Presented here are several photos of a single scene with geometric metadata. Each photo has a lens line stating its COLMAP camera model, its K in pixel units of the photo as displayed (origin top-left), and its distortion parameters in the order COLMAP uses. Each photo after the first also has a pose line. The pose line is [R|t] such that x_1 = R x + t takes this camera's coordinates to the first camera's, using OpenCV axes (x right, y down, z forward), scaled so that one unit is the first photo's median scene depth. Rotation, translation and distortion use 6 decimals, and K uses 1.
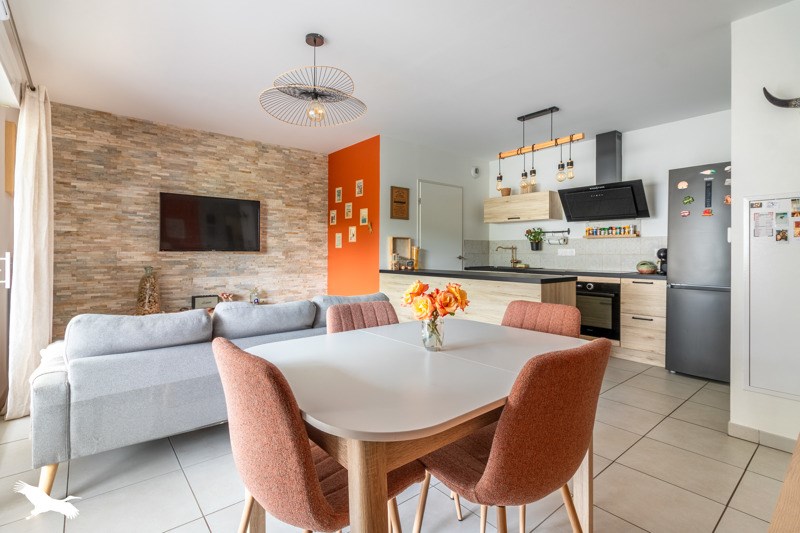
lens RADIAL K [[373.0, 0, 383.5], [0, 373.0, 248.4], [0, 0, 1]] dist [0.002998, 0.000797]
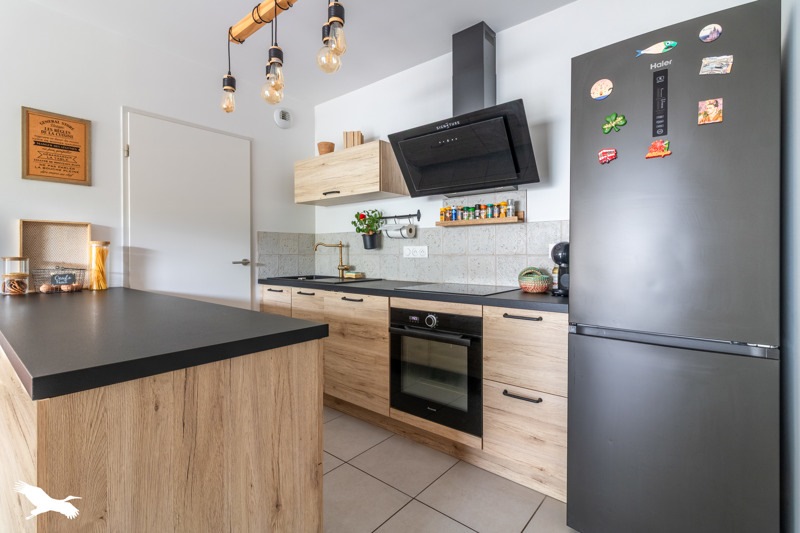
lens RADIAL K [[373.0, 0, 383.5], [0, 373.0, 248.4], [0, 0, 1]] dist [0.002998, 0.000797]
pose [[0.983884, -0.004897, 0.178740, 0.379714], [0.005161, 0.999986, -0.001007, 0.006162], [-0.178732, 0.001914, 0.983896, 0.495101]]
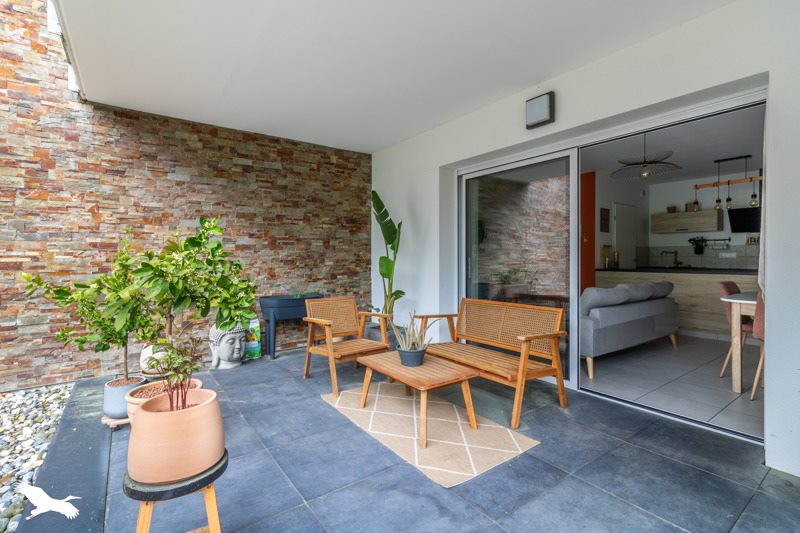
lens RADIAL K [[369.7, 0, 399.2], [0, 369.7, 255.0], [0, 0, 1]] dist [0.000926, 0.000187]
pose [[0.998874, -0.006971, -0.046934, -0.688685], [0.007192, 0.999964, 0.004533, -0.005602], [0.046900, -0.004866, 0.998888, -0.412597]]
